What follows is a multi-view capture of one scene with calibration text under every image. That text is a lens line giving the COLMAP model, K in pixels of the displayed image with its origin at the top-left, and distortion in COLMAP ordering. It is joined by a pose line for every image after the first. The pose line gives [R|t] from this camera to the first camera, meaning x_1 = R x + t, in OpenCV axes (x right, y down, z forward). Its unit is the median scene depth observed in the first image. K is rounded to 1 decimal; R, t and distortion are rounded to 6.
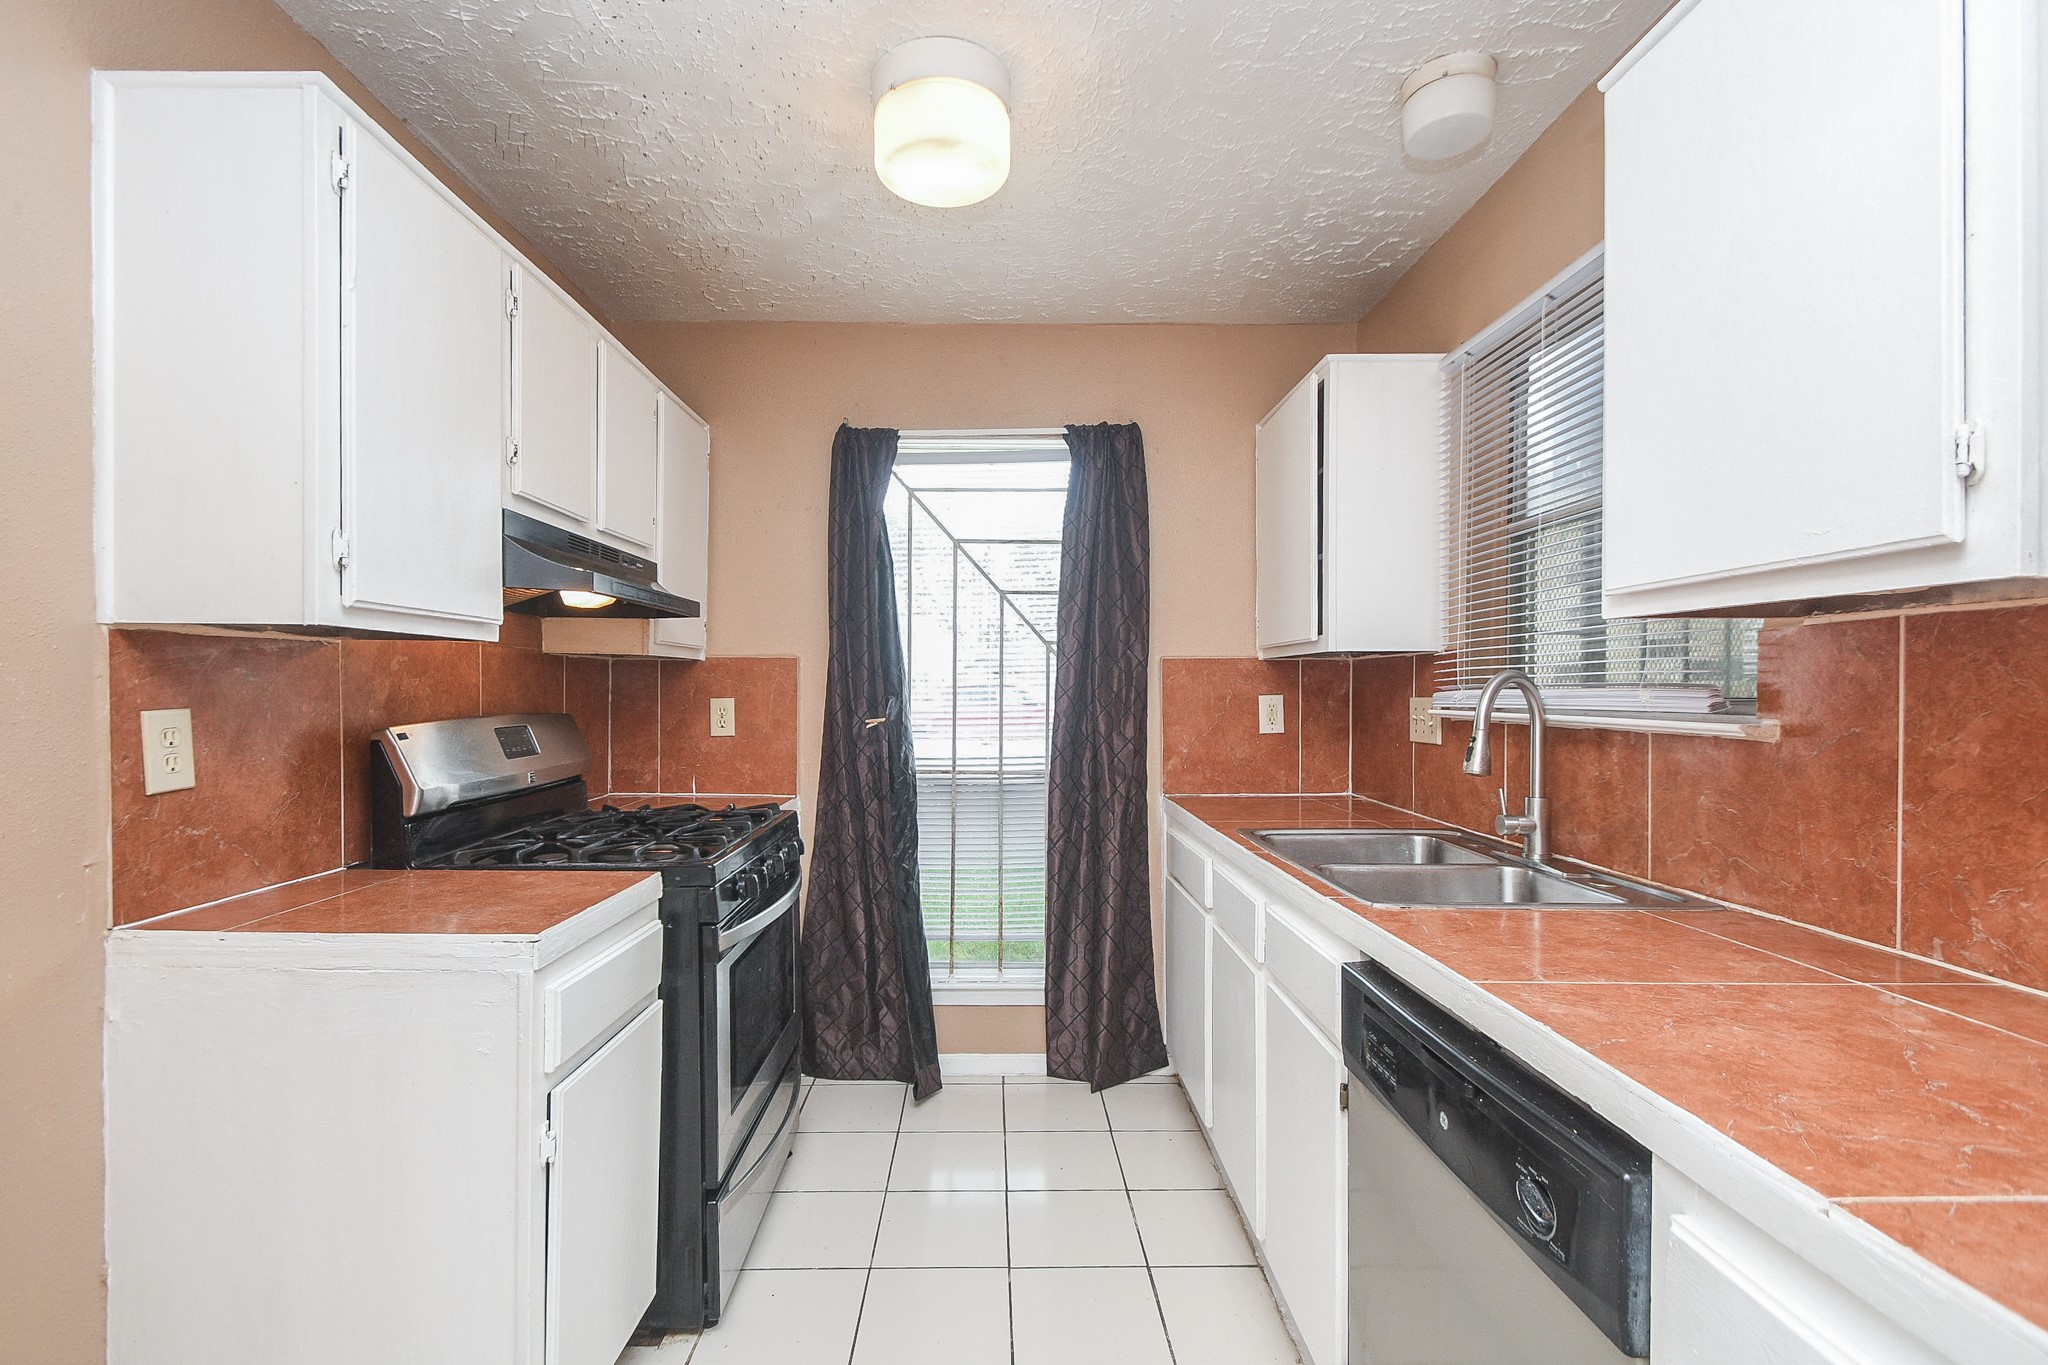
lens RADIAL K [[918.6, 0, 987.7], [0, 918.6, 691.4], [0, 0, 1]] dist [0.016936, -0.016961]
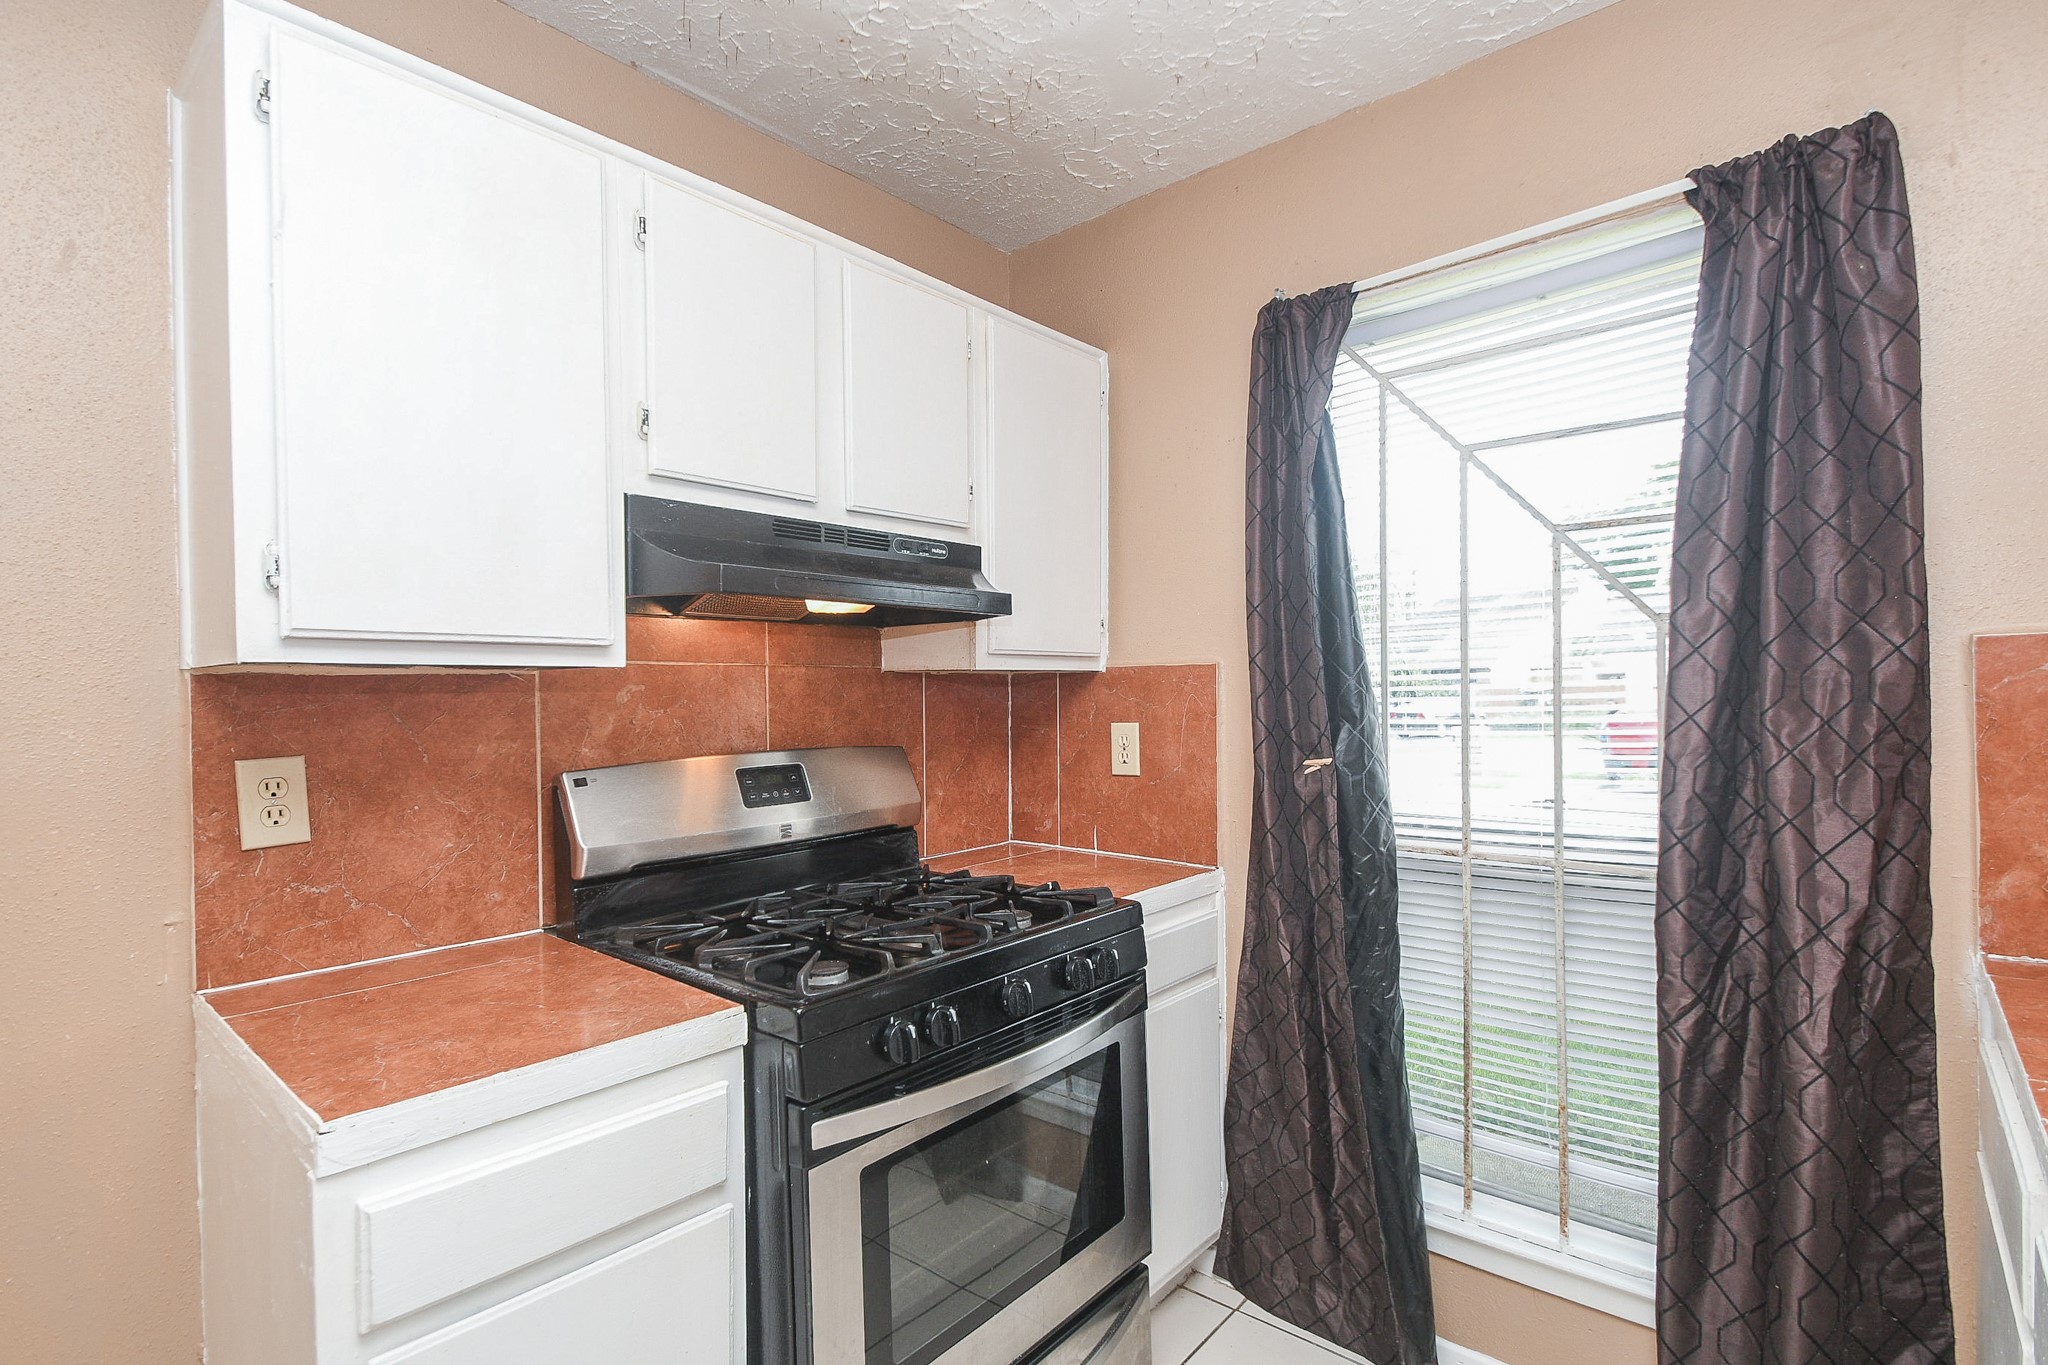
lens RADIAL K [[972.0, 0, 1019.3], [0, 972.0, 693.9], [0, 0, 1]] dist [0.003272, 0.000448]
pose [[0.750892, -0.013716, -0.660282, 0.164148], [0.015596, 0.999874, -0.003033, -0.015006], [0.660240, -0.008020, 0.751012, 0.384407]]
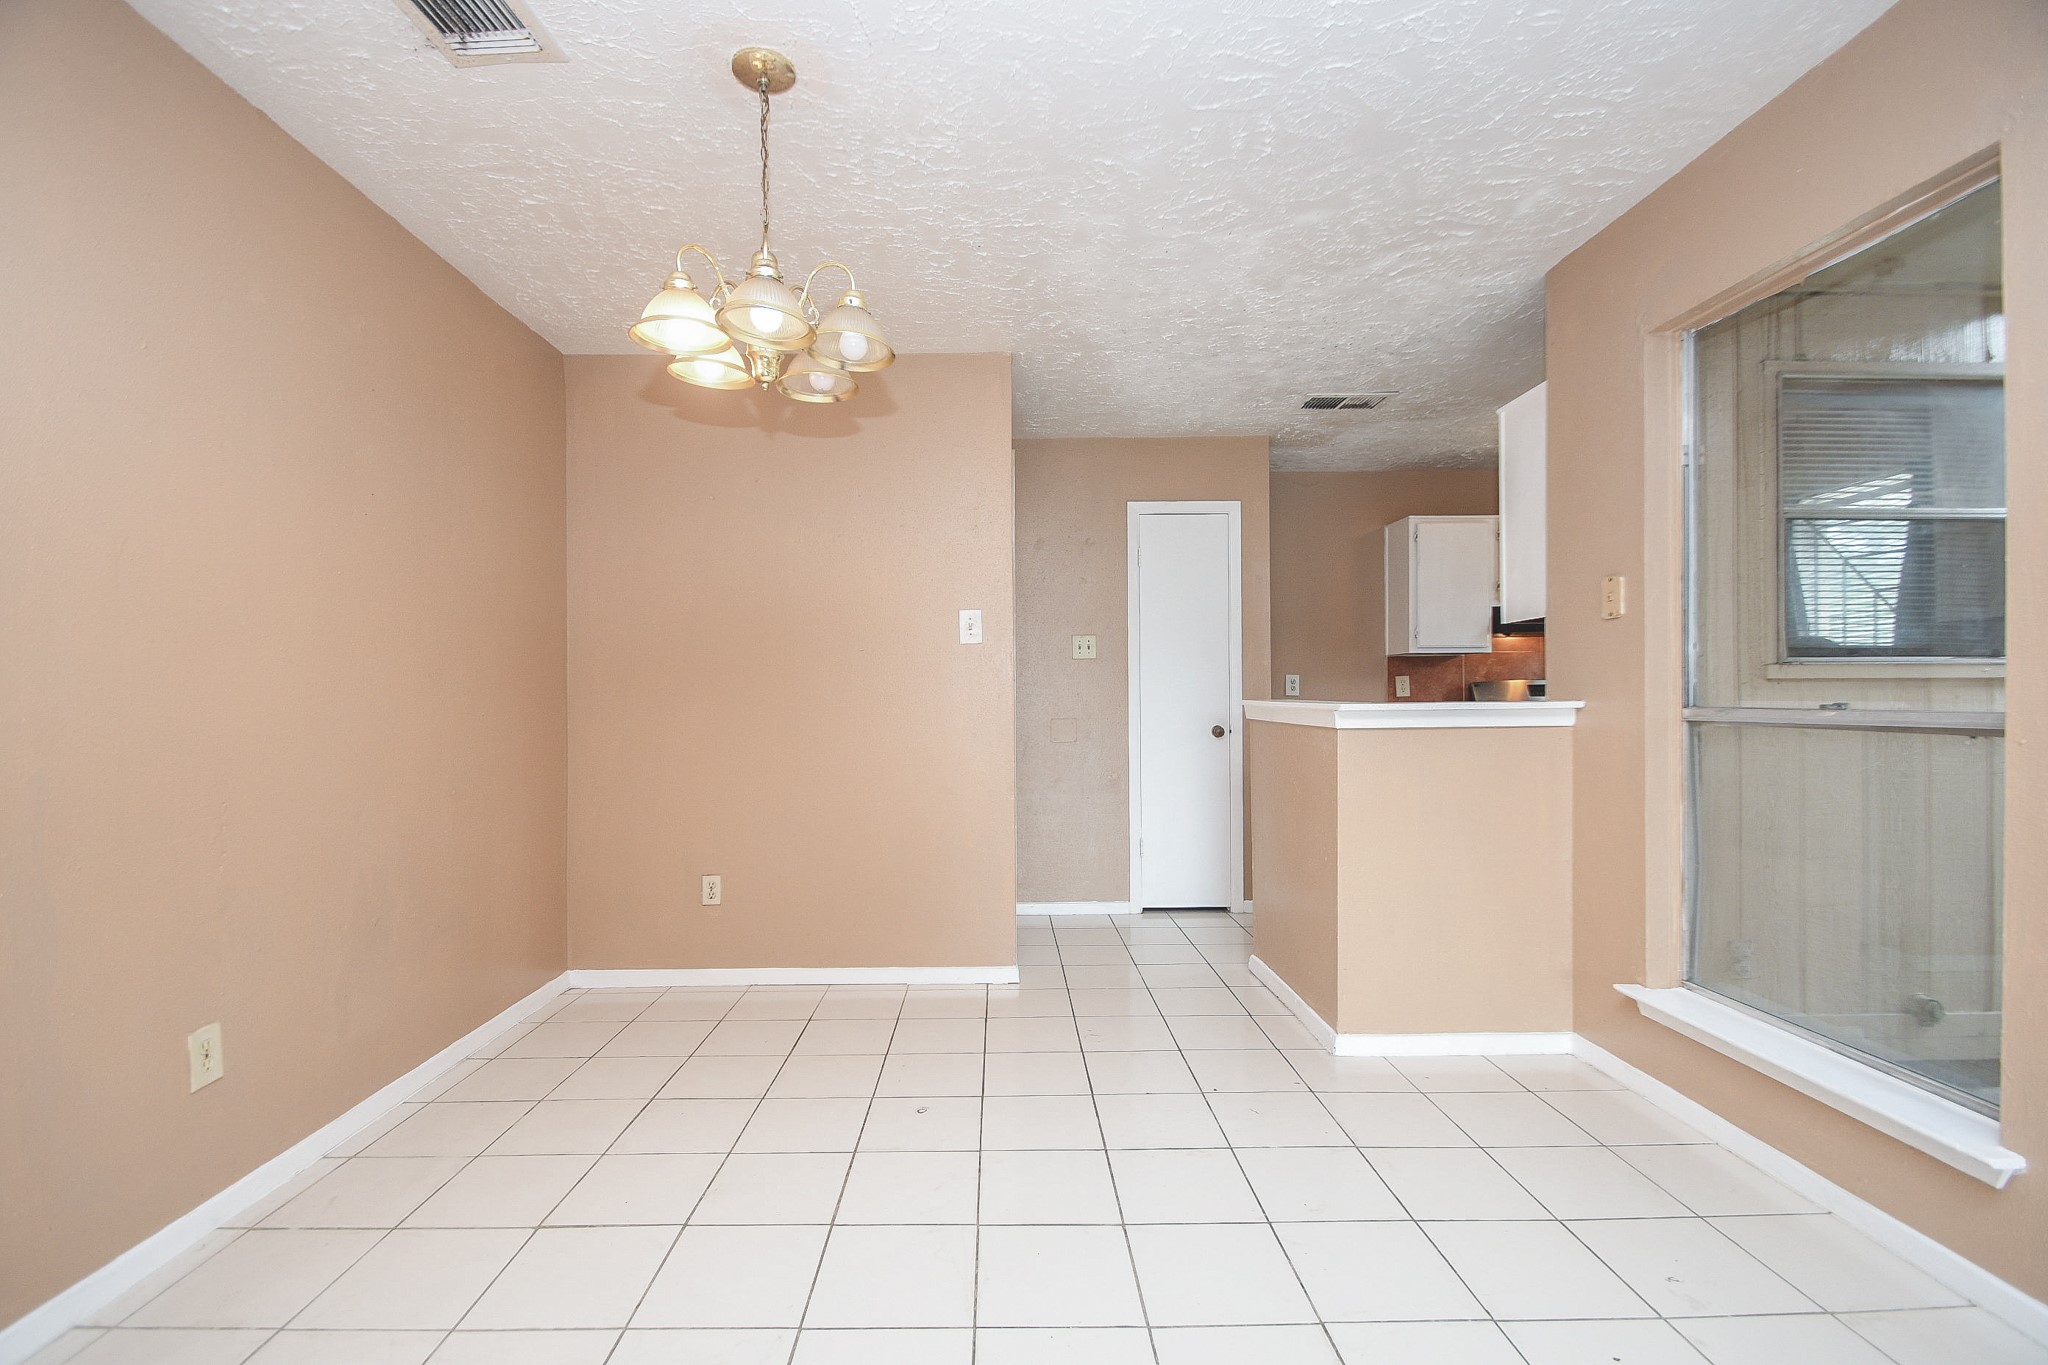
lens RADIAL K [[918.6, 0, 987.7], [0, 918.6, 691.4], [0, 0, 1]] dist [0.016936, -0.016961]
pose [[-0.004656, -0.009940, -0.999940, 1.525998], [0.002253, 0.999948, -0.009951, 0.061095], [0.999987, -0.002300, -0.004633, -0.373634]]
